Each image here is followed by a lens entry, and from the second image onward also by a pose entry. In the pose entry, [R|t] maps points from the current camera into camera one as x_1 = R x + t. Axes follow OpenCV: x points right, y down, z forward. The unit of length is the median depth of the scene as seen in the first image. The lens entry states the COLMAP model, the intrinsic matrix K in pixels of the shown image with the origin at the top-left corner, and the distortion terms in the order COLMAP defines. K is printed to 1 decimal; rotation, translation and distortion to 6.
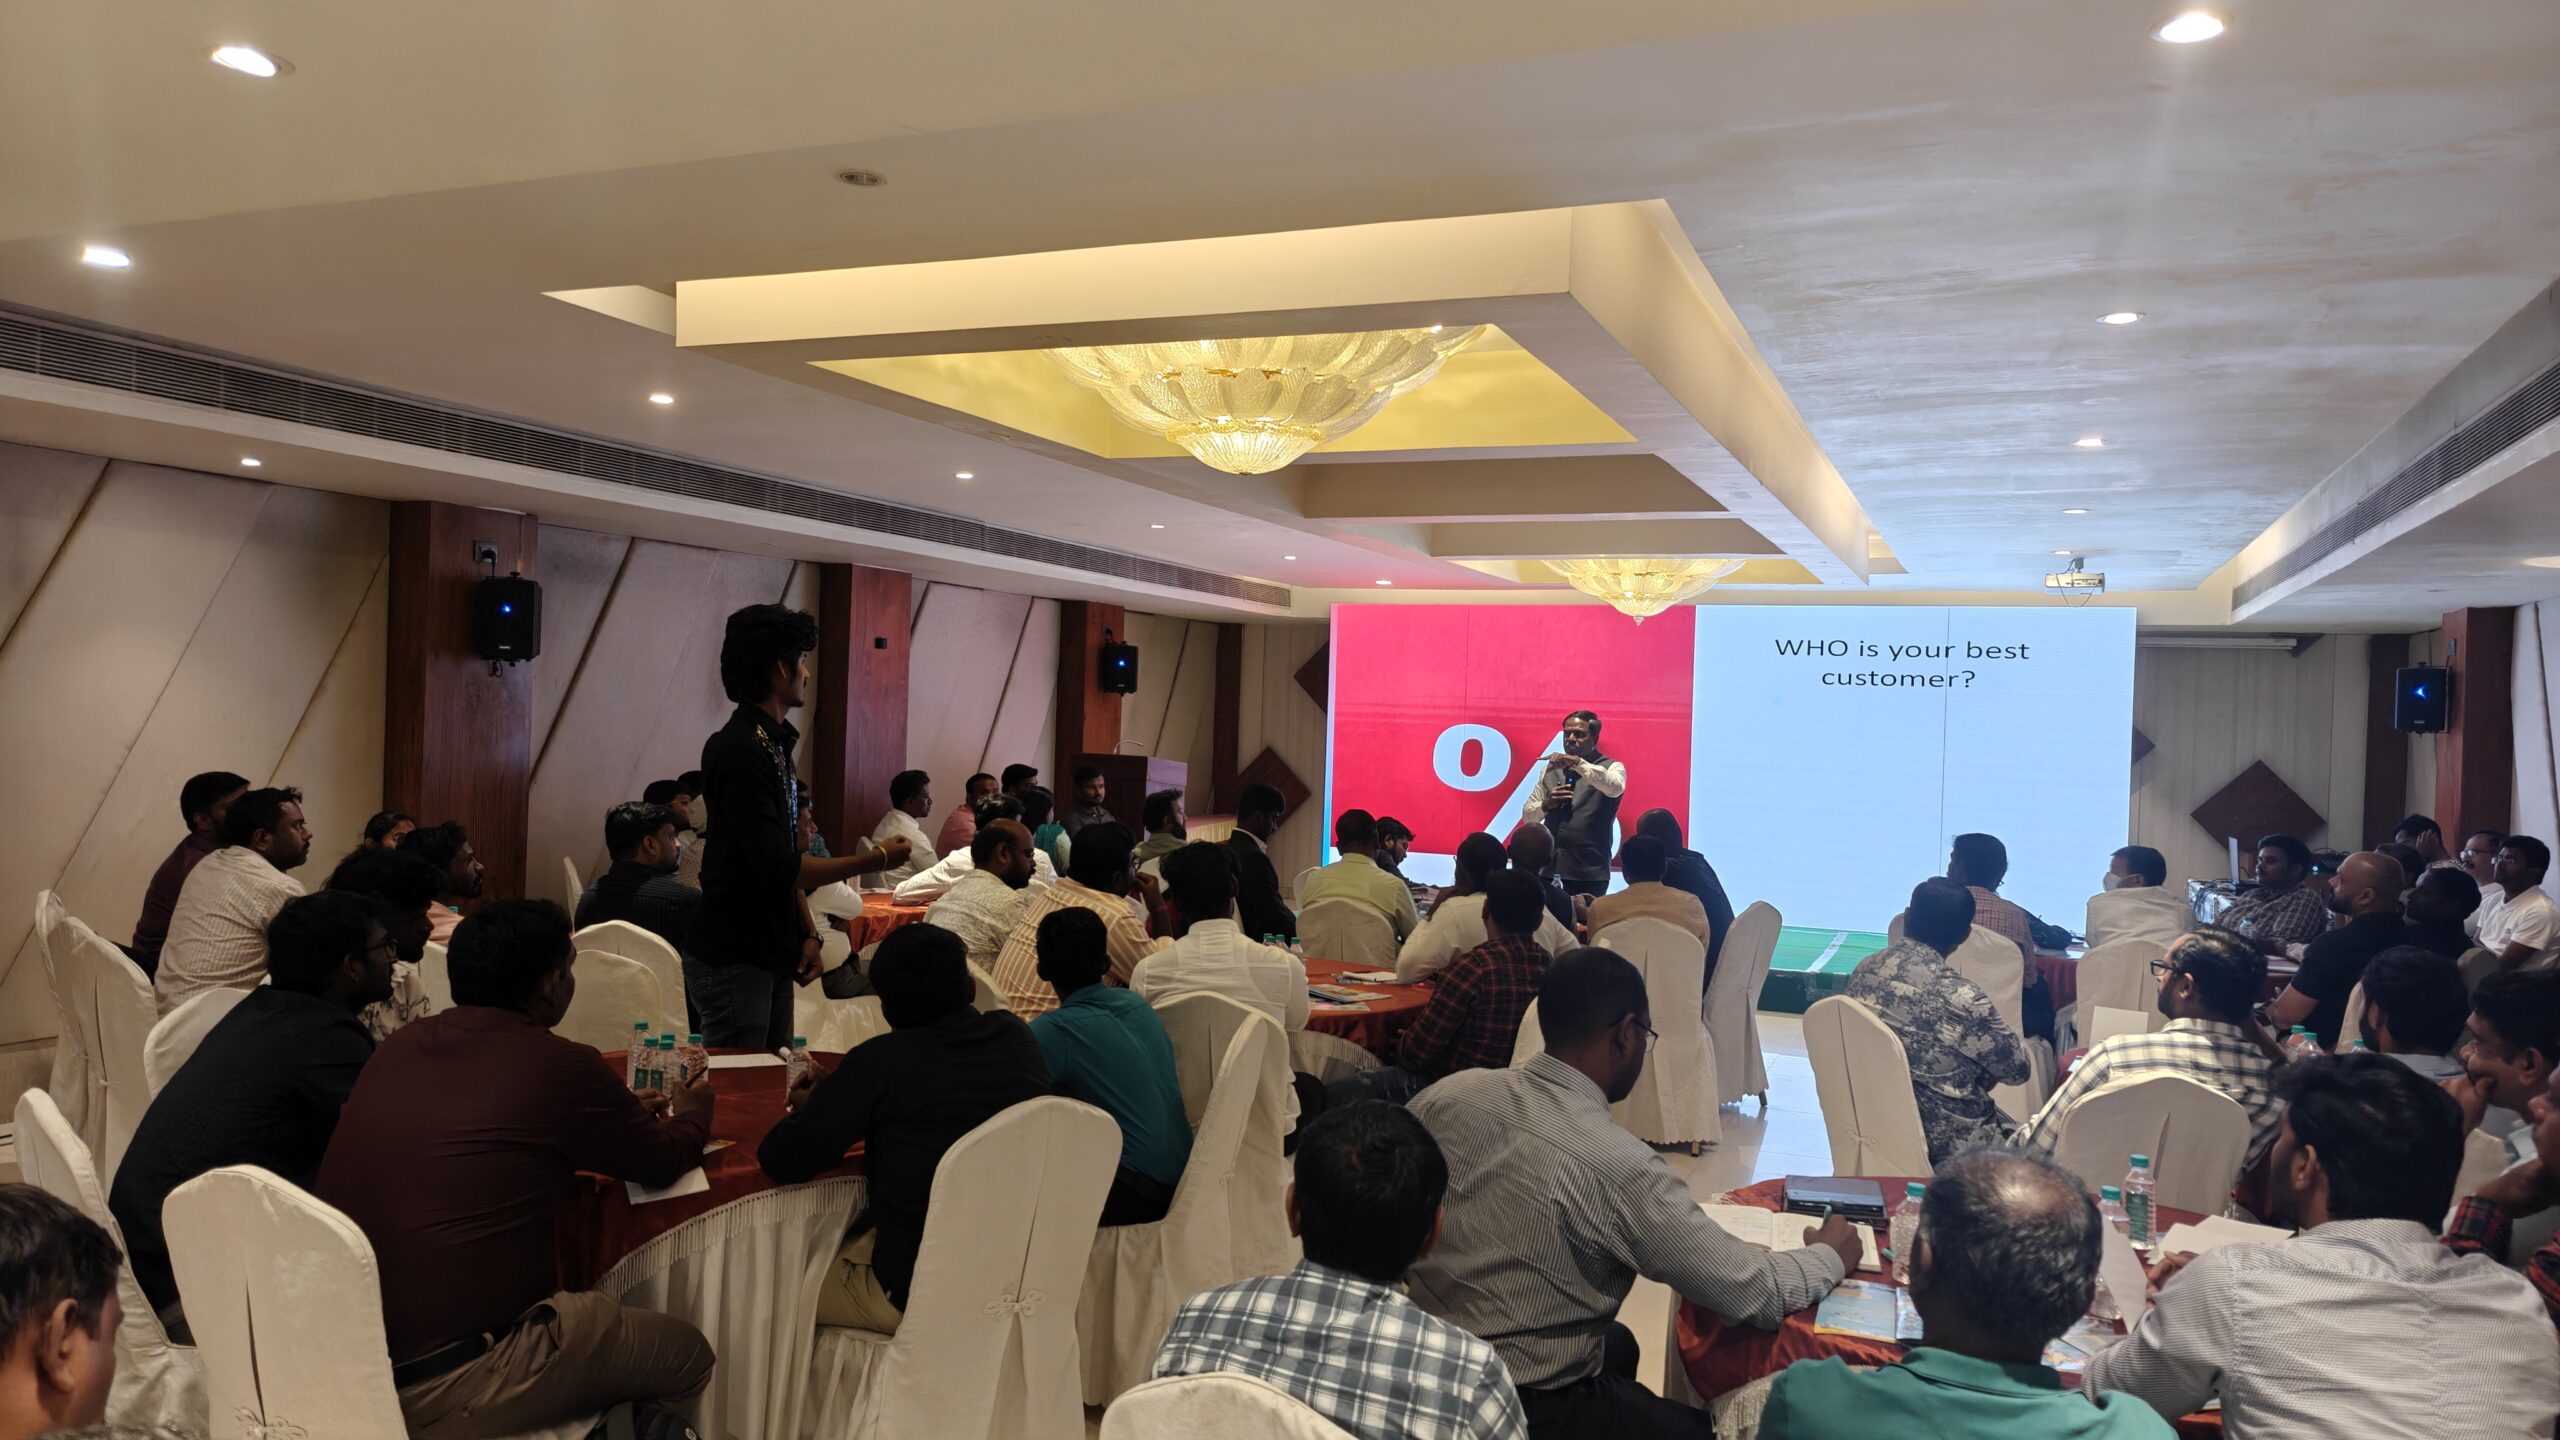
lens RADIAL K [[1867.9, 0, 1285.3], [0, 1867.9, 681.6], [0, 0, 1]] dist [0.313988, 0.001154]
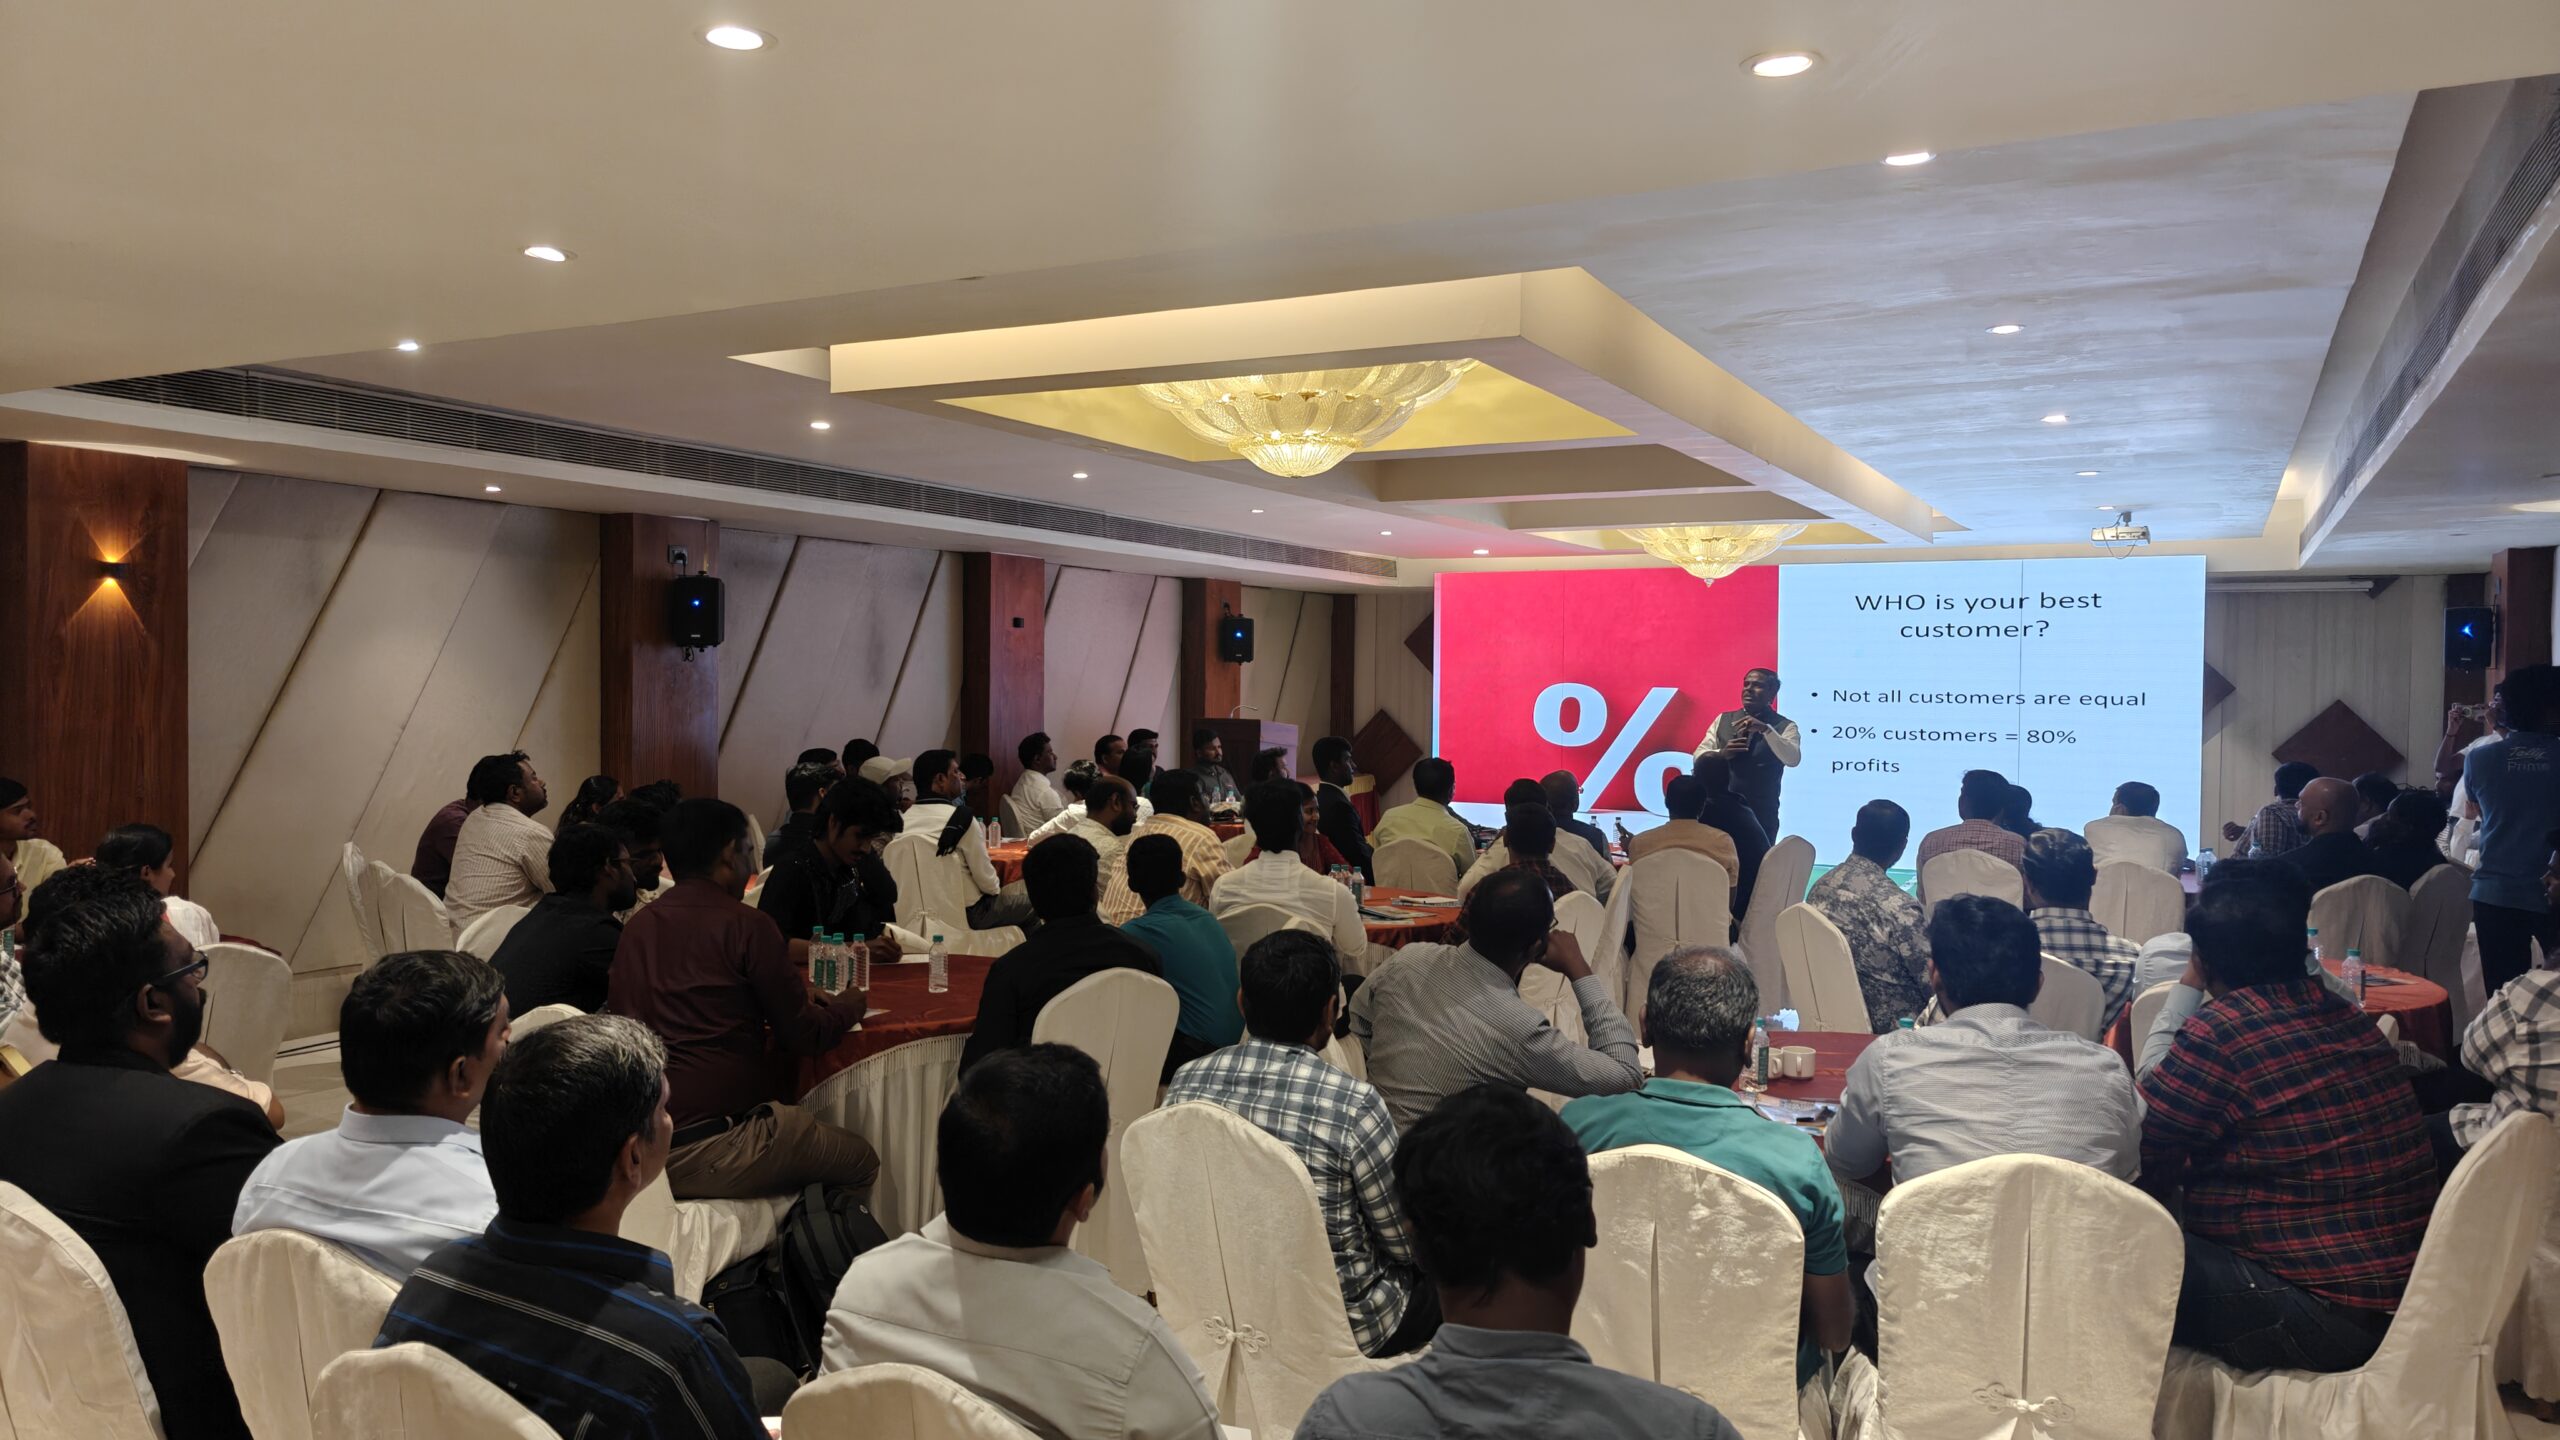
lens RADIAL K [[1805.9, 0, 1281.7], [0, 1805.9, 656.7], [0, 0, 1]] dist [0.451820, -0.001093]
pose [[0.997047, -0.025000, -0.072608, 0.033137], [0.025327, 0.999673, 0.003590, -0.000504], [0.072495, -0.005419, 0.997354, -0.101510]]
